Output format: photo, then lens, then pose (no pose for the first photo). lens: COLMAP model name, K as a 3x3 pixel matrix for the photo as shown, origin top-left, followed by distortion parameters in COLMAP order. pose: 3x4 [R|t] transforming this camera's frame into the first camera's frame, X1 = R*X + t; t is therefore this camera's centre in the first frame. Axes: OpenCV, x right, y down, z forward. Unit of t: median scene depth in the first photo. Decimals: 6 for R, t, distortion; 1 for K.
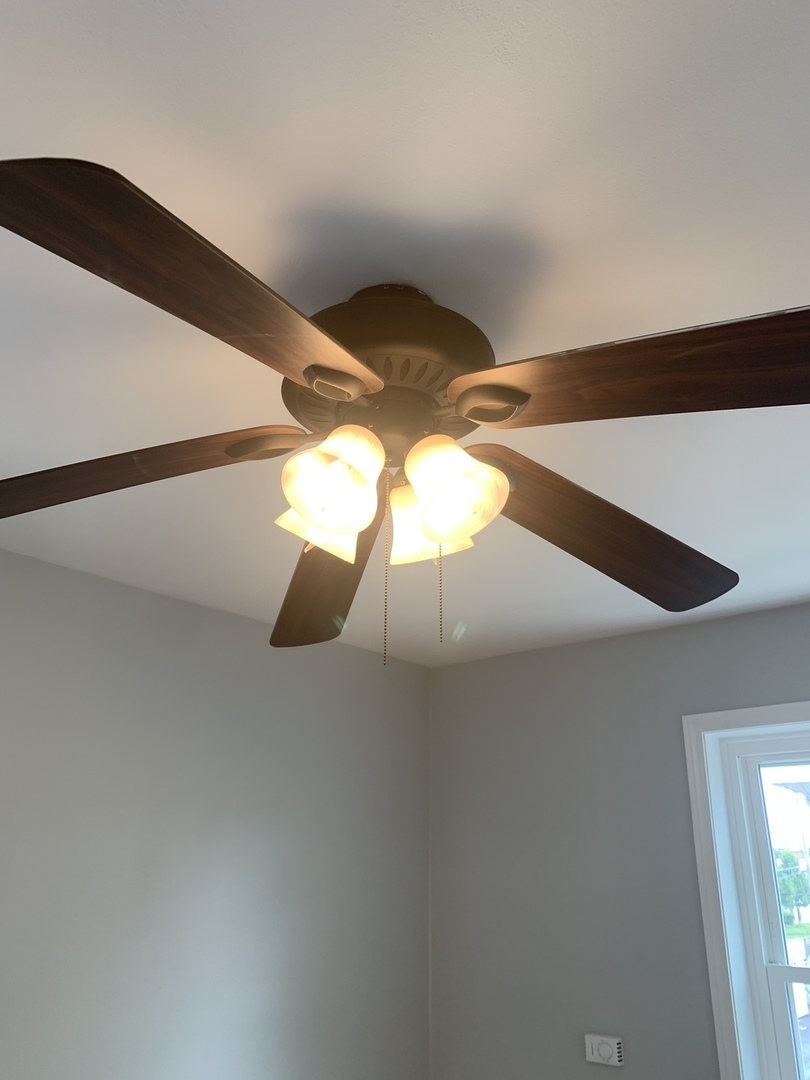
lens RADIAL K [[827.8, 0, 399.1], [0, 827.8, 545.4], [0, 0, 1]] dist [0.040518, -0.047674]
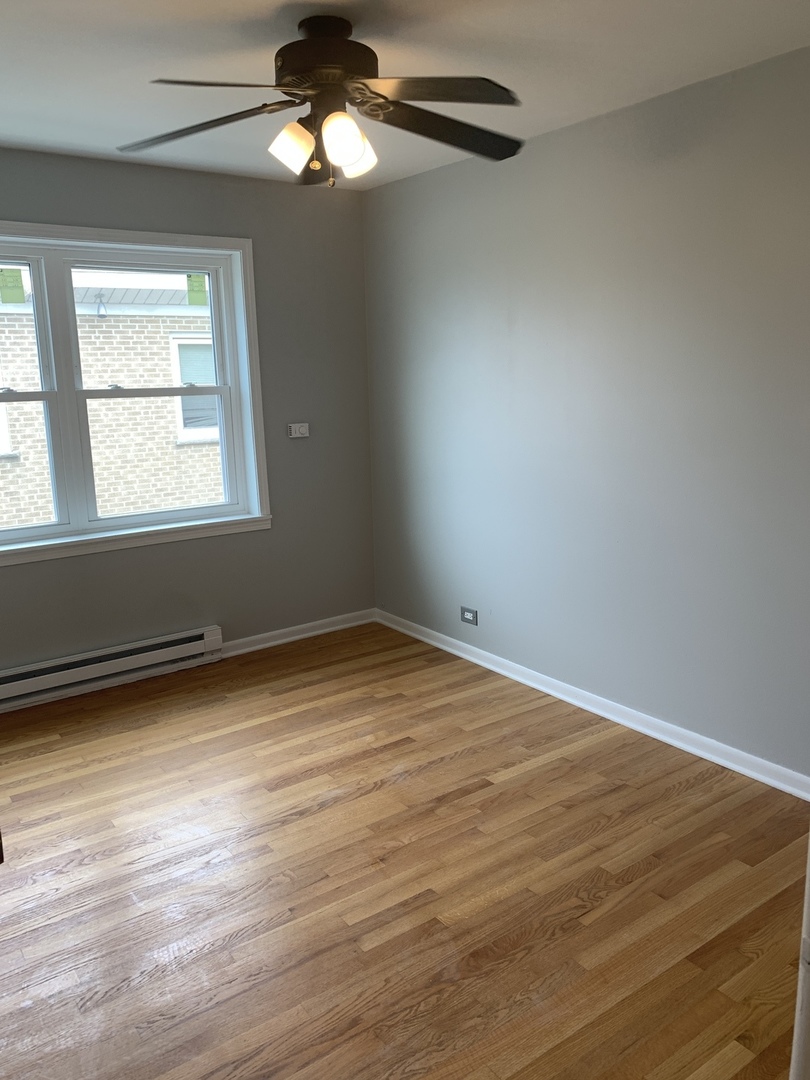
lens RADIAL K [[827.8, 0, 398.4], [0, 827.8, 534.5], [0, 0, 1]] dist [0.040518, -0.047674]
pose [[0.242137, -0.195682, 0.950304, -1.410888], [-0.328838, 0.904929, 0.270127, 0.257689], [-0.912817, -0.377904, 0.154769, 0.449142]]
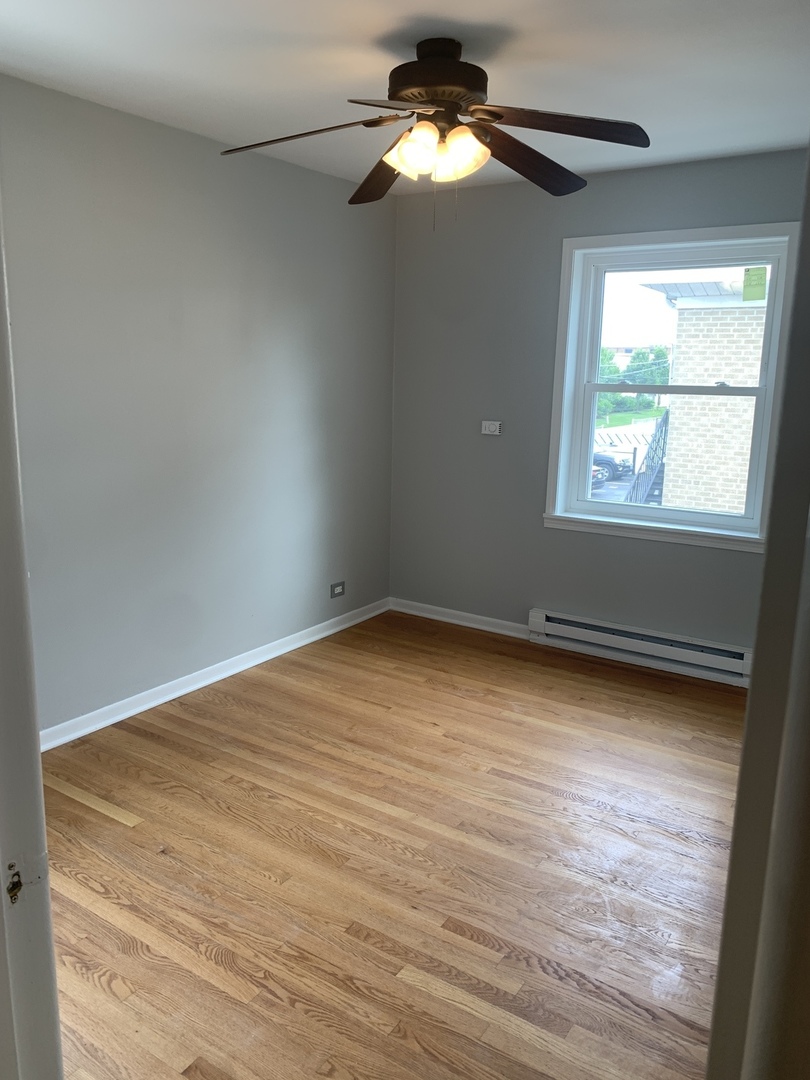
lens RADIAL K [[827.8, 0, 398.3], [0, 827.8, 539.9], [0, 0, 1]] dist [0.040518, -0.047674]
pose [[0.993998, -0.012073, 0.108730, -0.156947], [-0.049645, 0.835880, 0.546662, -0.170837], [-0.097485, -0.548779, 0.830264, -0.616157]]
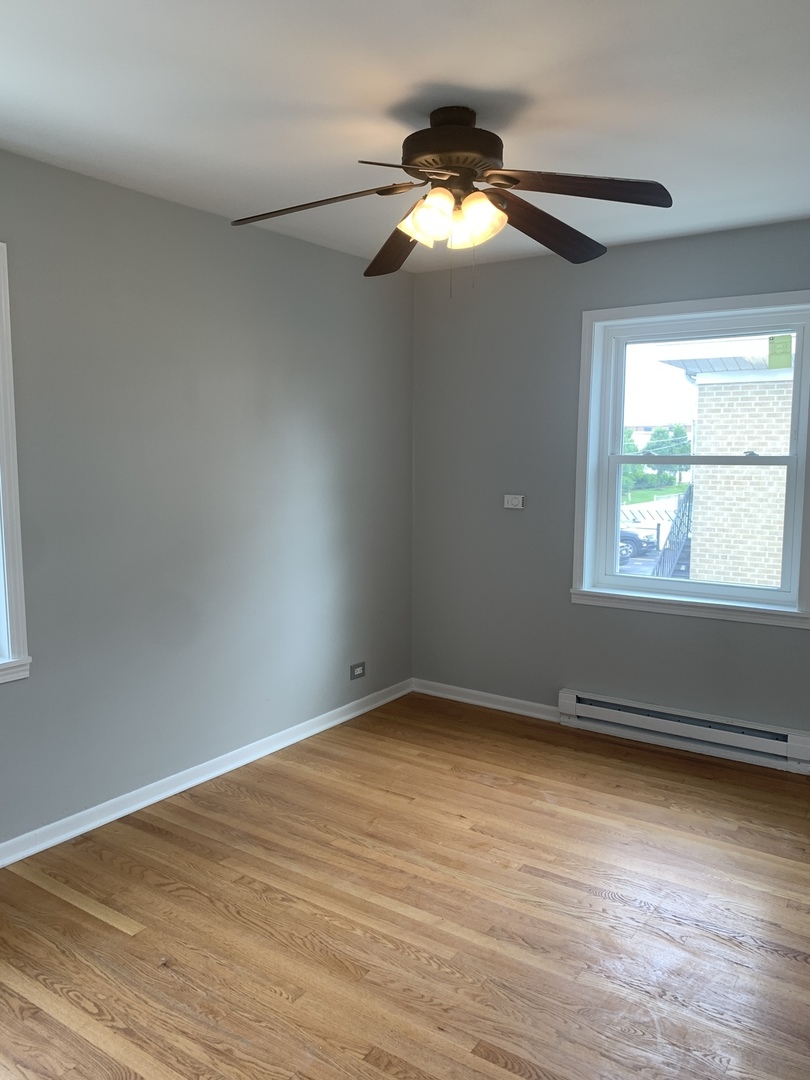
lens RADIAL K [[827.8, 0, 414.2], [0, 827.8, 546.7], [0, 0, 1]] dist [0.040518, -0.047674]
pose [[0.994873, -0.015161, 0.099993, -0.145377], [-0.034025, 0.880895, 0.472087, -0.137898], [-0.095241, -0.473069, 0.875863, -0.569606]]
